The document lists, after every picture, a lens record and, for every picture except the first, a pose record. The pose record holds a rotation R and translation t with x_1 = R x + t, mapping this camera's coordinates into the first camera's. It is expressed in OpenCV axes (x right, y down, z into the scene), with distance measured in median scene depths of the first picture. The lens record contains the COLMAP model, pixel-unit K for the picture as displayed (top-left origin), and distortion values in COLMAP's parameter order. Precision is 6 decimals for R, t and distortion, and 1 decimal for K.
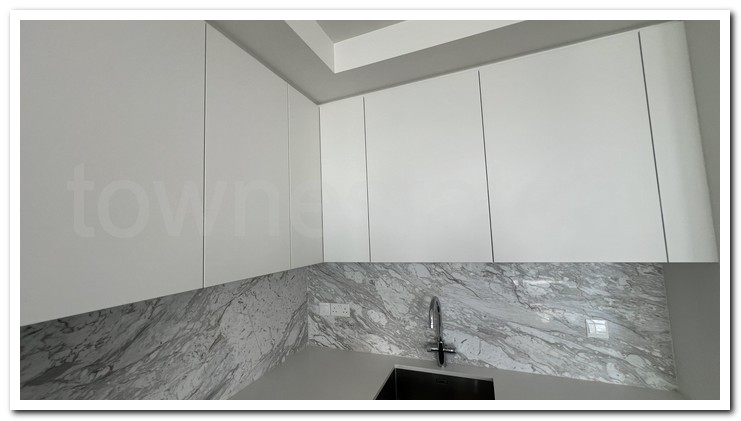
lens RADIAL K [[280.7, 0, 369.1], [0, 280.7, 210.3], [0, 0, 1]] dist [-0.004798, 0.001769]
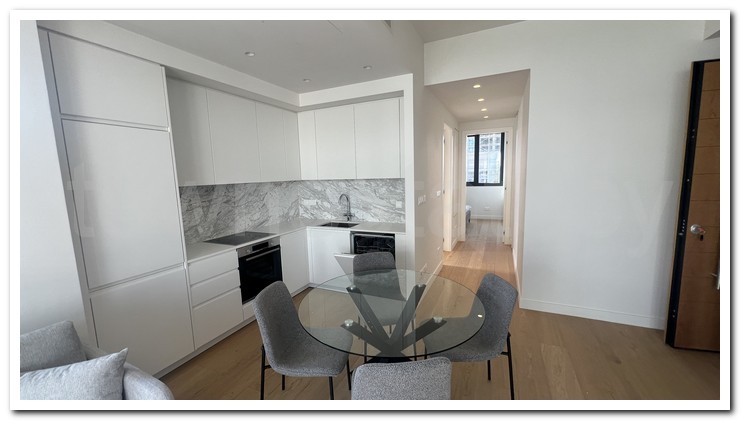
lens RADIAL K [[280.7, 0, 369.4], [0, 280.7, 209.6], [0, 0, 1]] dist [-0.004798, 0.001769]
pose [[0.998597, 0.019849, -0.049089, 0.589333], [-0.009105, 0.977643, 0.210072, -0.092307], [0.052161, -0.209330, 0.976453, -1.518946]]
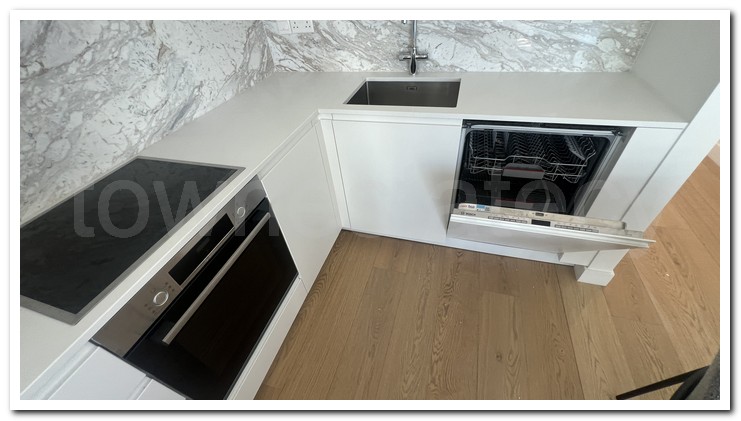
lens RADIAL K [[280.7, 0, 369.2], [0, 280.7, 211.0], [0, 0, 1]] dist [-0.004798, 0.001769]
pose [[0.995466, -0.087503, 0.037278, 0.025388], [0.033831, 0.692057, 0.721050, 0.171709], [-0.088893, -0.716520, 0.691880, -0.024494]]
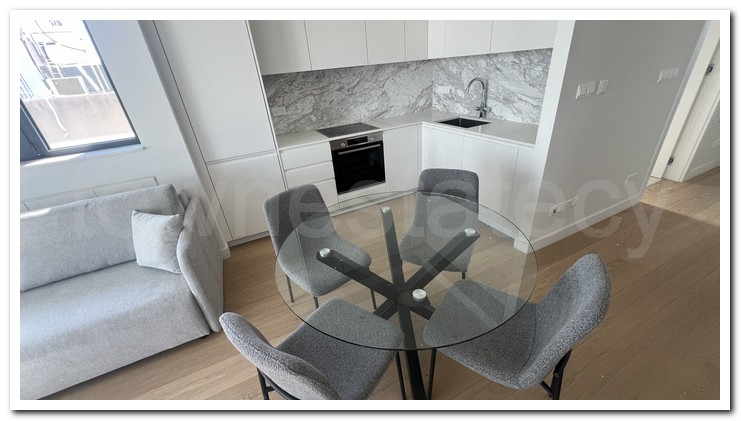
lens RADIAL K [[280.7, 0, 367.8], [0, 280.7, 210.0], [0, 0, 1]] dist [-0.004798, 0.001769]
pose [[0.738720, 0.291512, -0.607712, 1.062443], [0.108739, 0.838277, 0.534291, -0.025870], [0.665183, -0.460774, 0.587554, -0.956533]]
